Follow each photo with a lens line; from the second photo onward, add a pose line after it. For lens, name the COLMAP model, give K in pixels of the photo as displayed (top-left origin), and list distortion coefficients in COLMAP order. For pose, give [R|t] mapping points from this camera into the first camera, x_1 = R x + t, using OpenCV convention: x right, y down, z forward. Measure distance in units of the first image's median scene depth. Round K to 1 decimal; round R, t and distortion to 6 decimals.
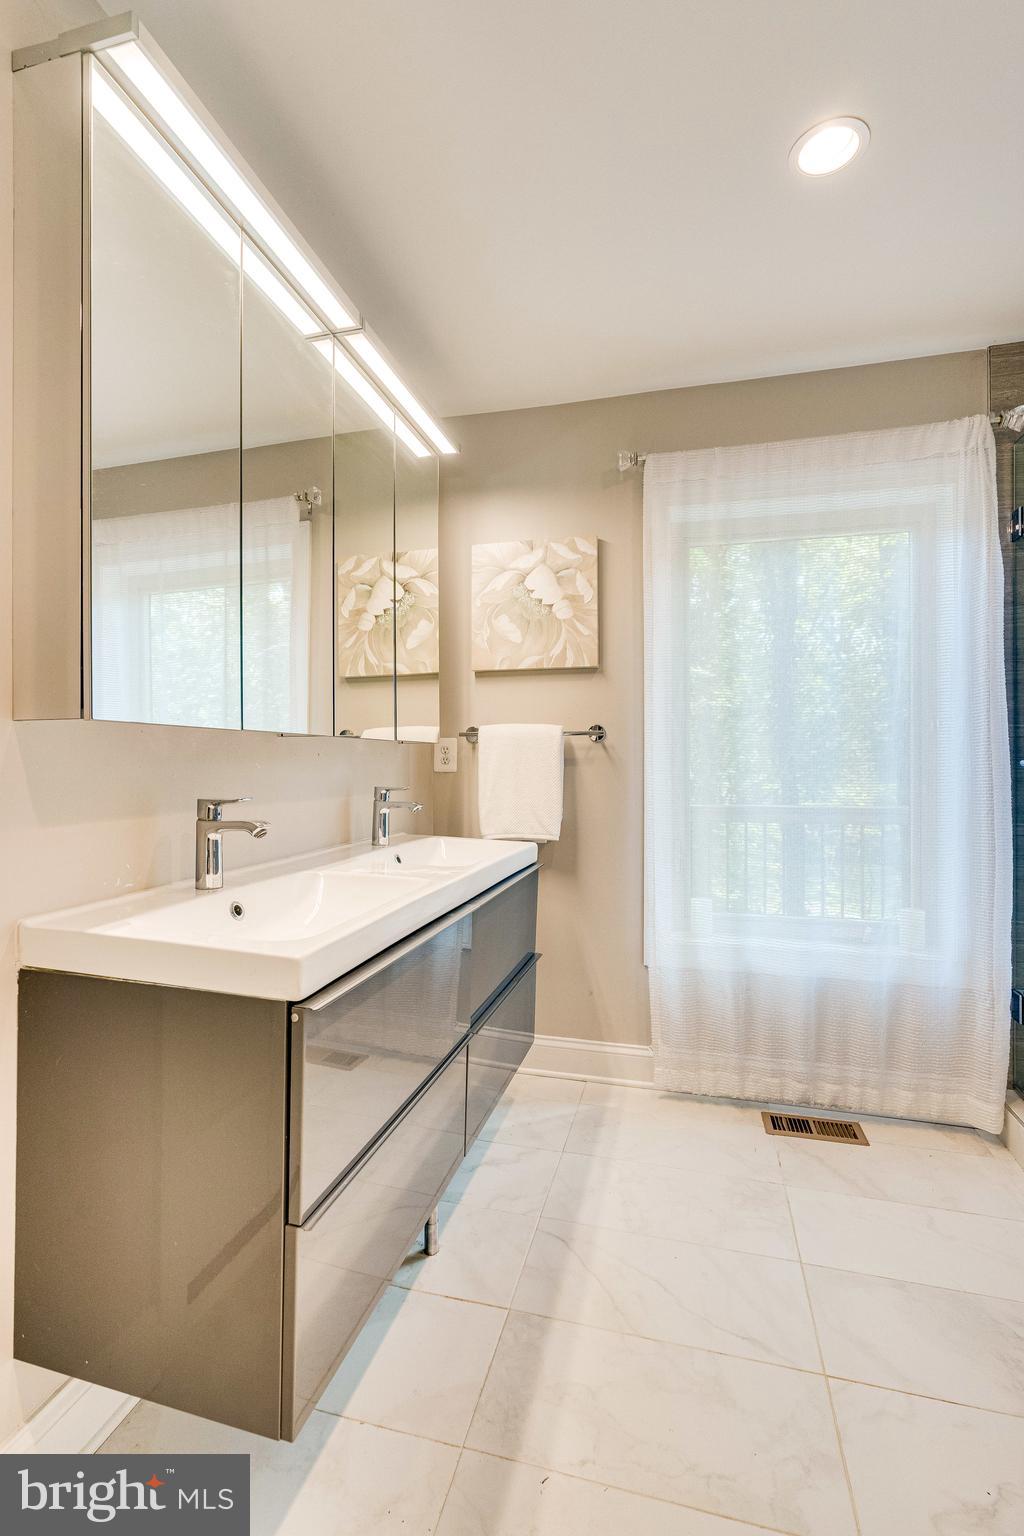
lens RADIAL K [[705.4, 0, 512.0], [0, 705.4, 763.8], [0, 0, 1]] dist [-0.002506, 0.000027]
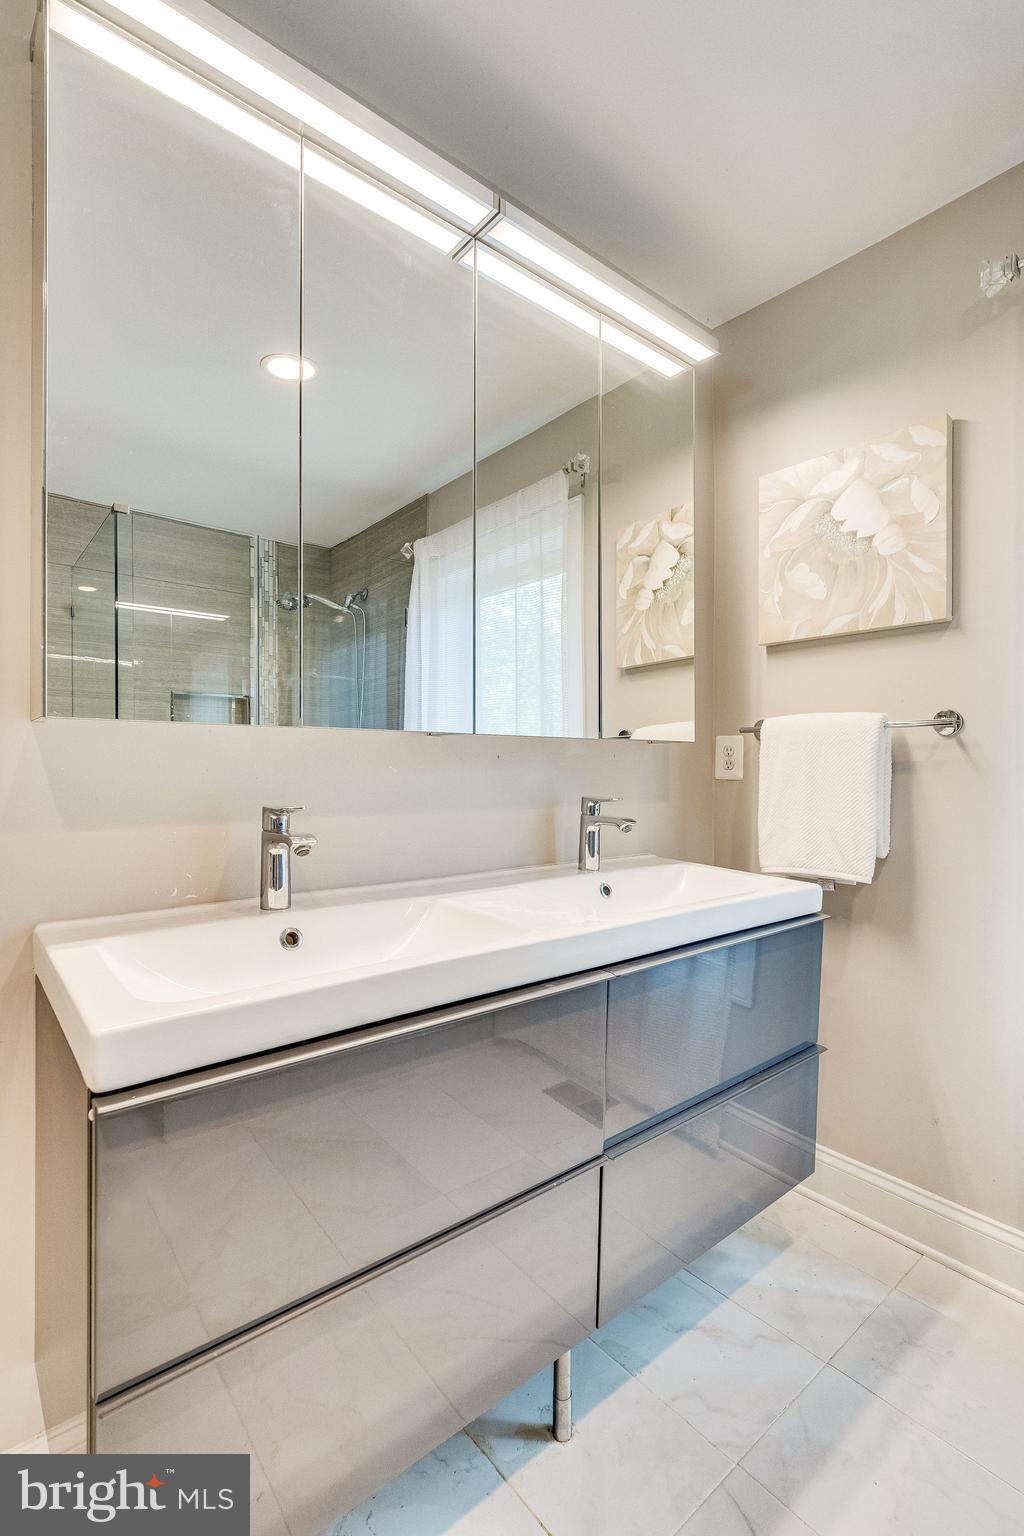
lens RADIAL K [[708.7, 0, 513.6], [0, 708.7, 771.6], [0, 0, 1]] dist [0.000862, 0.000769]
pose [[0.813810, 0.006414, -0.581096, 0.180784], [-0.004285, 0.999978, 0.005038, -0.000197], [0.581115, -0.001610, 0.813820, 0.249970]]
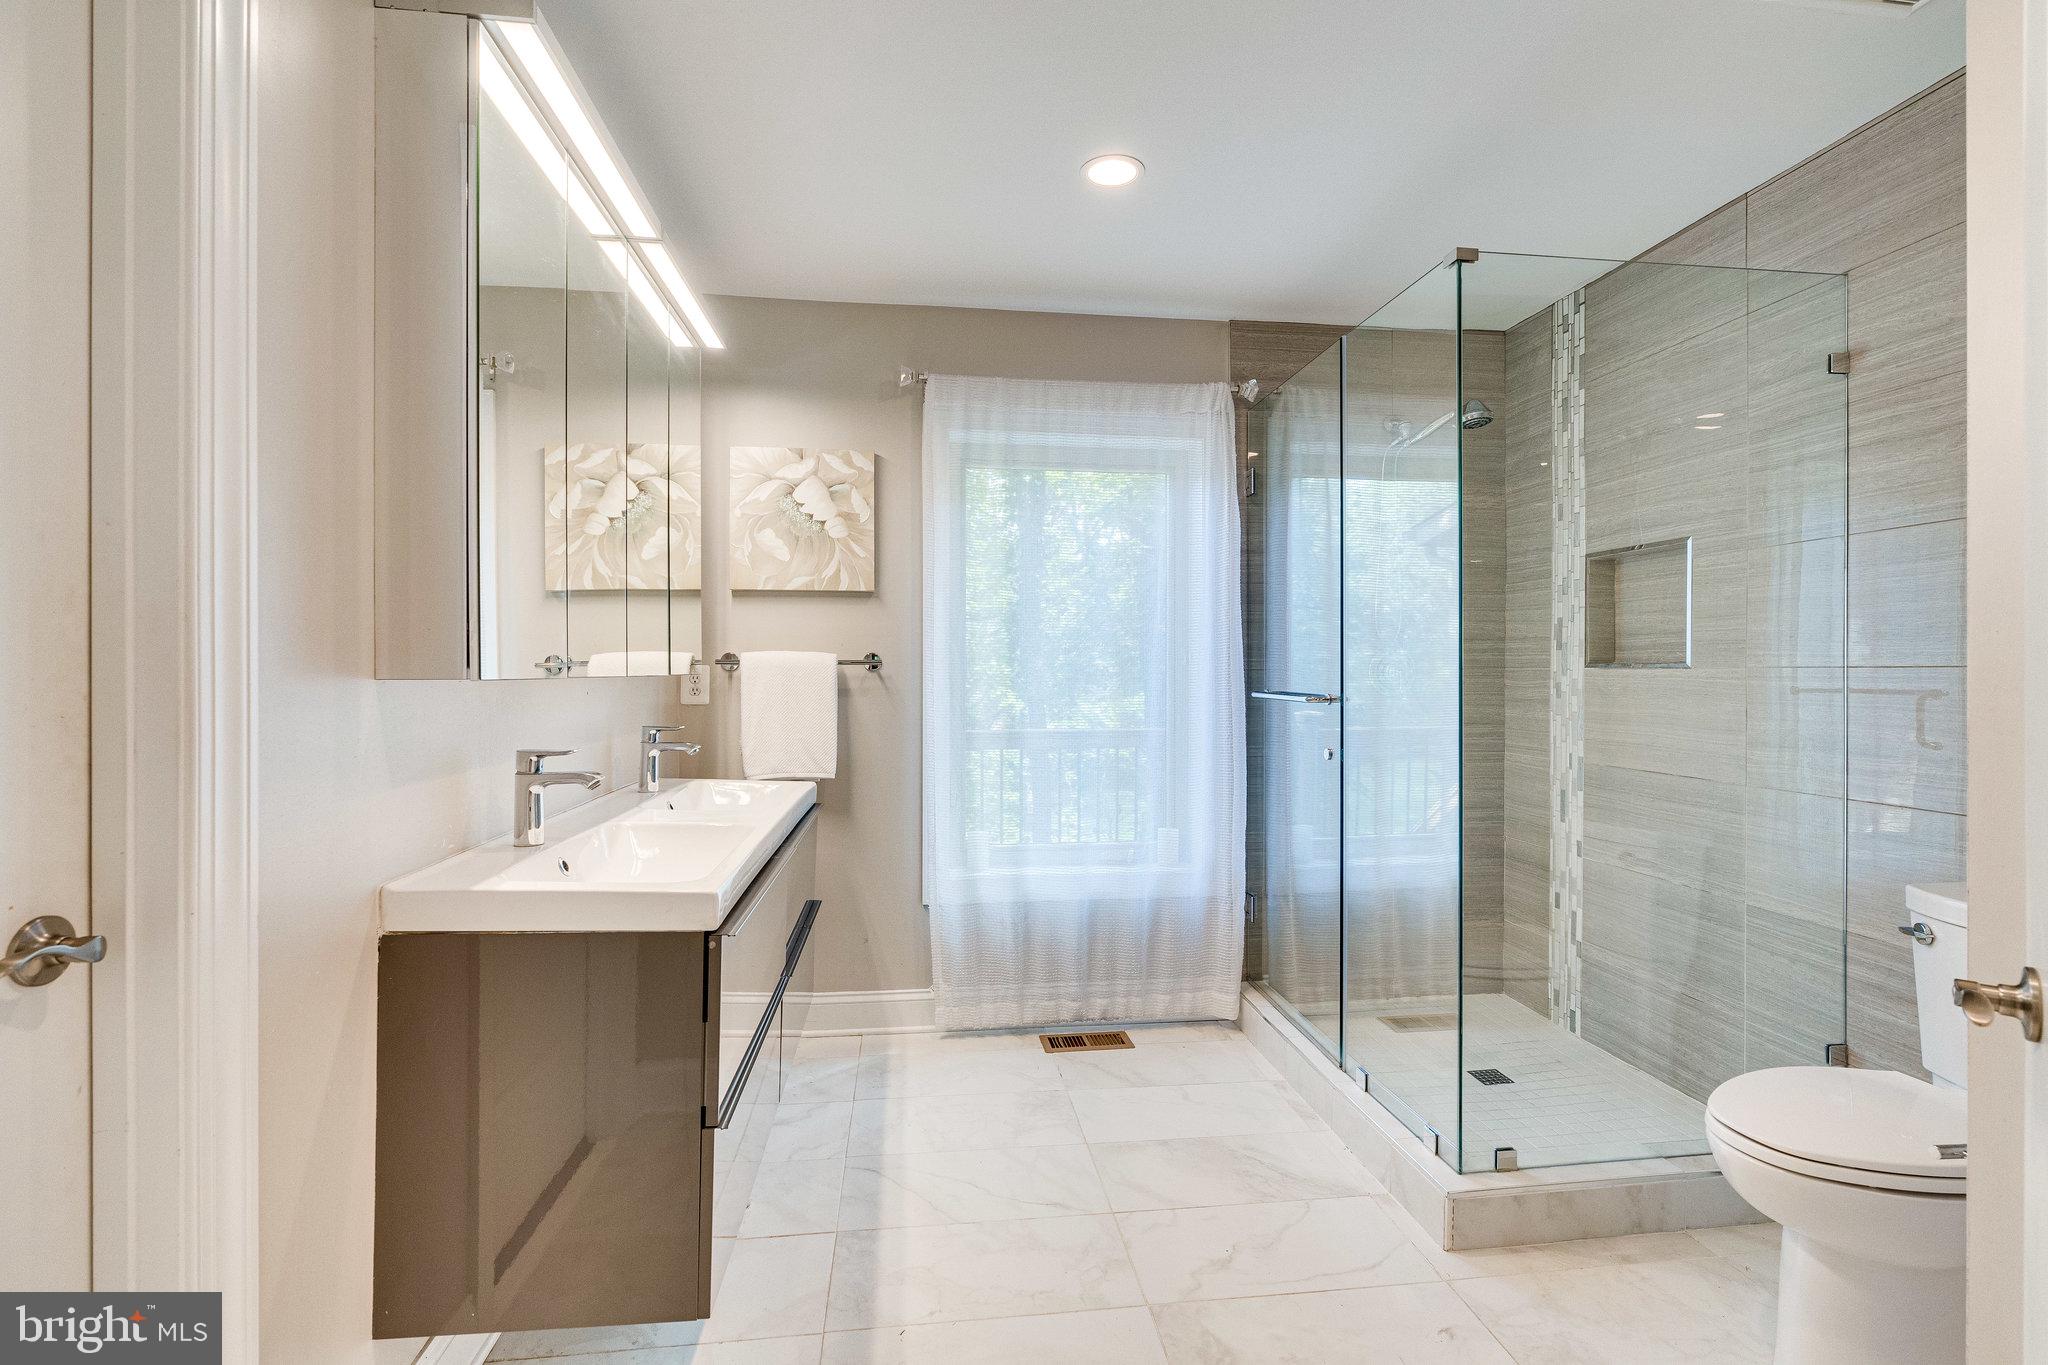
lens RADIAL K [[922.7, 0, 1026.4], [0, 922.7, 676.6], [0, 0, 1]] dist [-0.001673, 0.000026]
pose [[0.928803, -0.000066, 0.370575, -0.148962], [-0.001634, 0.999990, 0.004272, -0.030771], [-0.370571, -0.004573, 0.928793, -0.218625]]
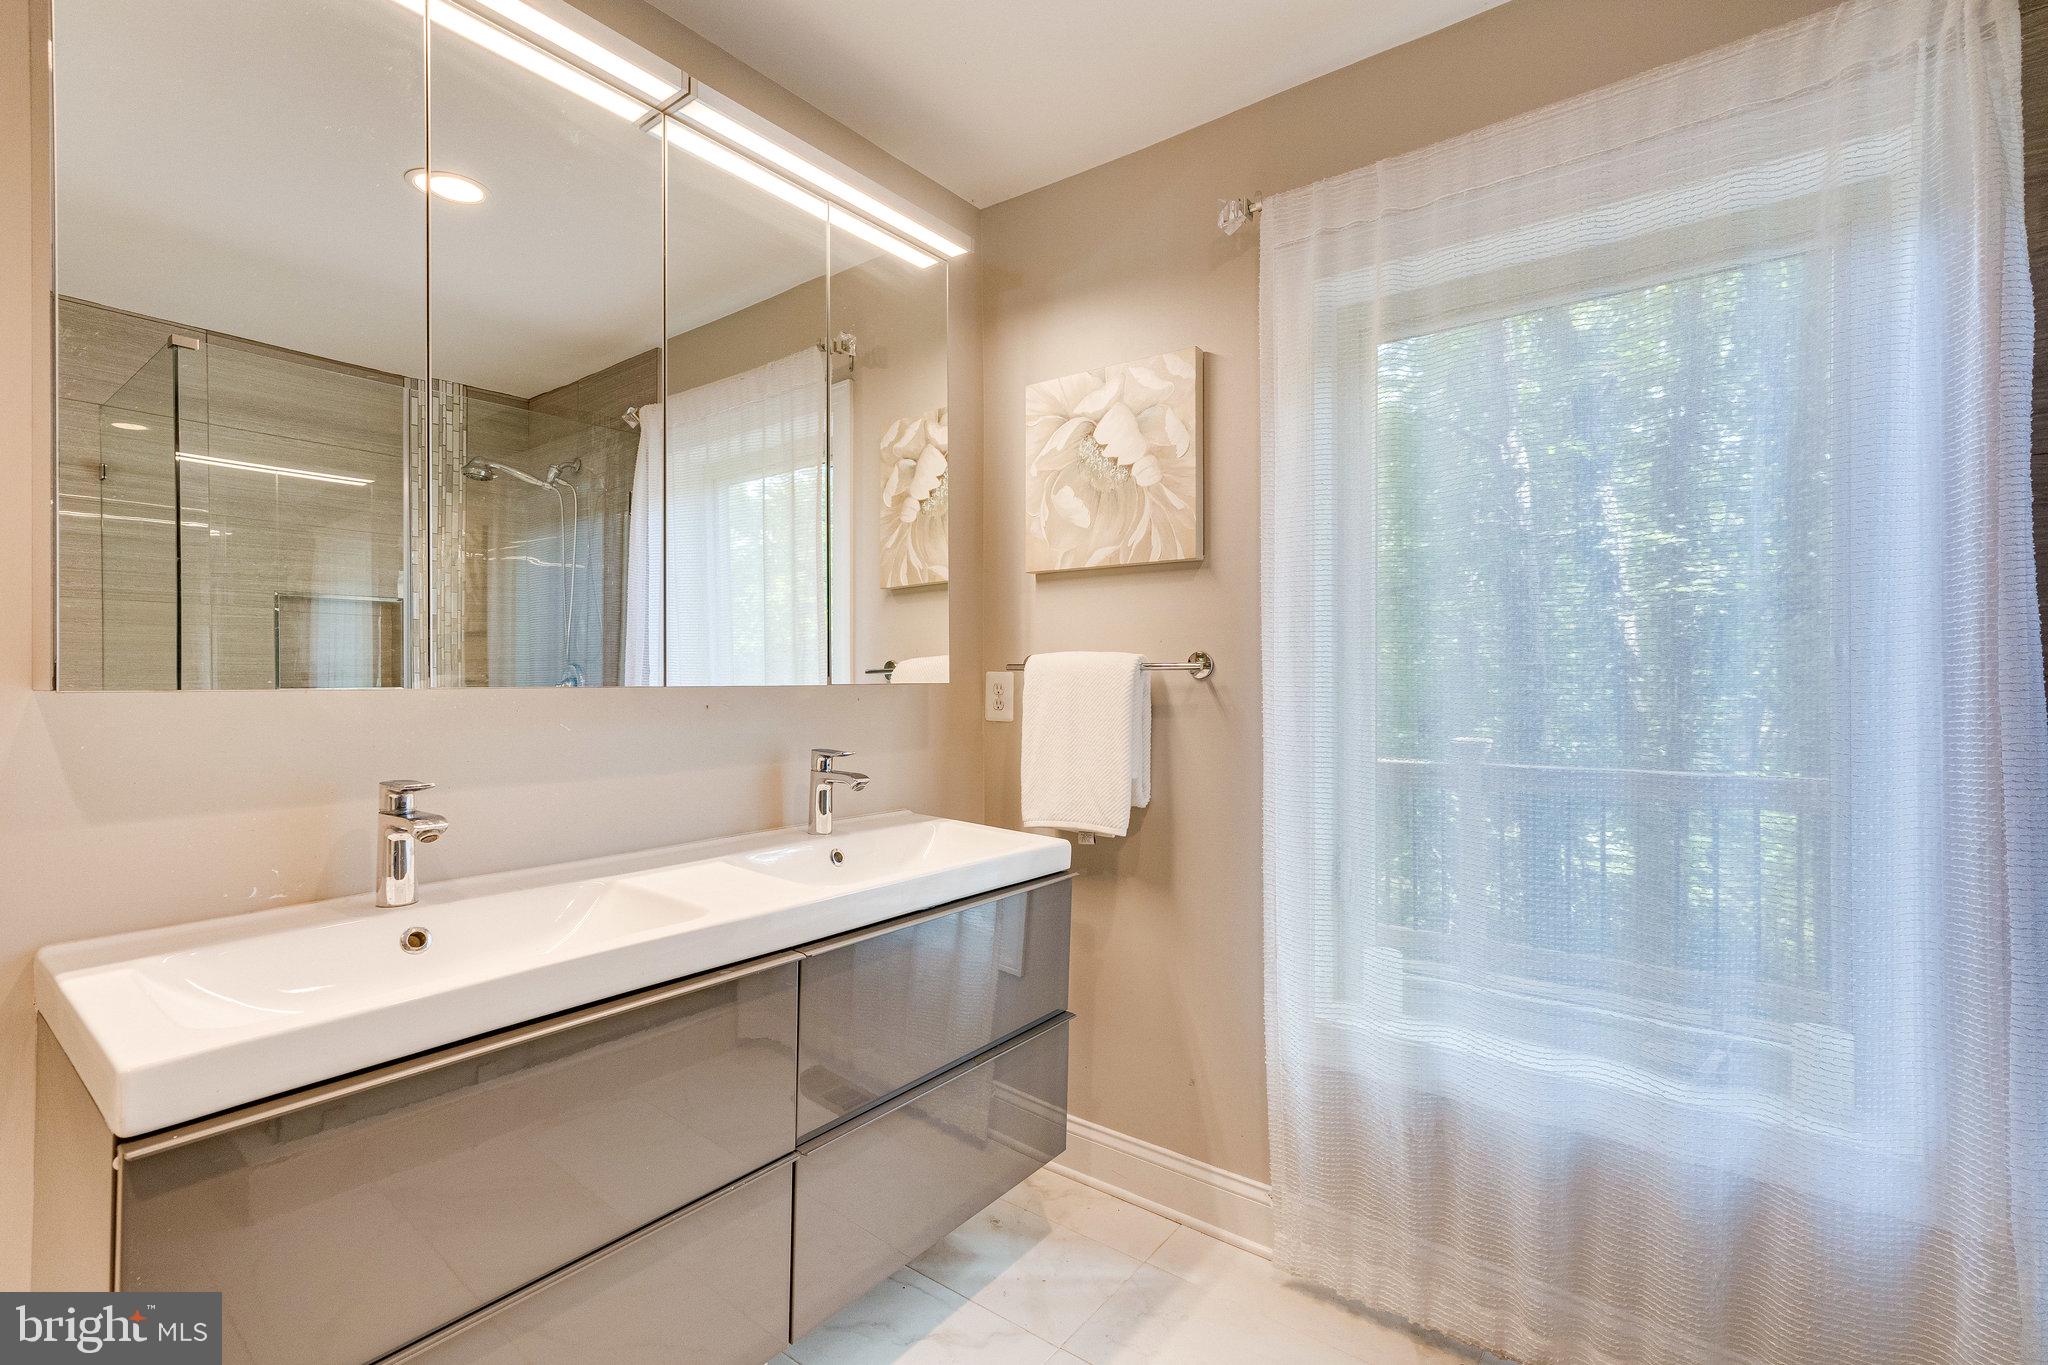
lens RADIAL K [[915.8, 0, 1030.5], [0, 915.8, 678.7], [0, 0, 1]] dist [0.009268, 0.000612]
pose [[0.924058, 0.000251, -0.382253, 0.301266], [-0.000618, 0.999999, -0.000836, -0.031891], [0.382252, 0.001009, 0.924058, 0.203310]]
